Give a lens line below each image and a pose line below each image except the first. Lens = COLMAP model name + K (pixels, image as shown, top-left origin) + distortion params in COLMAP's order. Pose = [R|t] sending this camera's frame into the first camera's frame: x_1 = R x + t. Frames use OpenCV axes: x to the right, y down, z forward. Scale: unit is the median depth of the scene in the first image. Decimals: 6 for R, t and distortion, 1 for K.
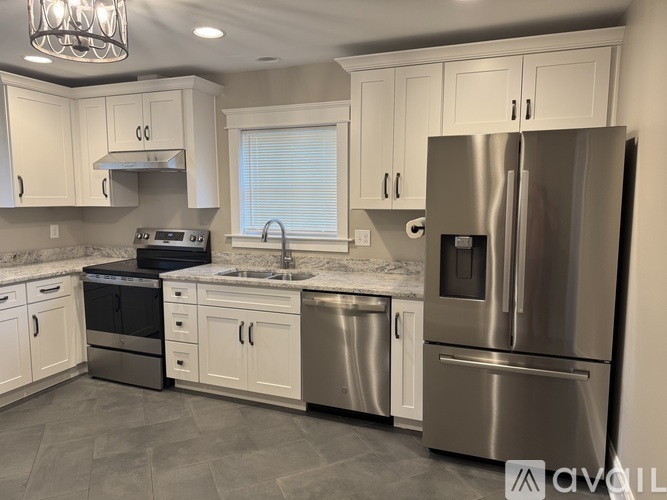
lens RADIAL K [[480.6, 0, 336.1], [0, 480.6, 248.2], [0, 0, 1]] dist [0.053436, -0.062739]
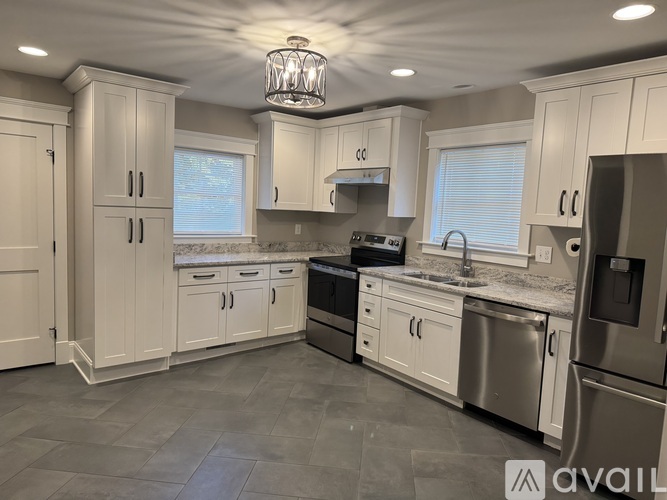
lens RADIAL K [[480.6, 0, 333.0], [0, 480.6, 249.7], [0, 0, 1]] dist [0.053436, -0.062739]
pose [[0.861260, 0.086417, -0.500762, 0.189937], [-0.097545, 0.995223, 0.003979, 0.007229], [0.498714, 0.045420, 0.865576, -0.093643]]
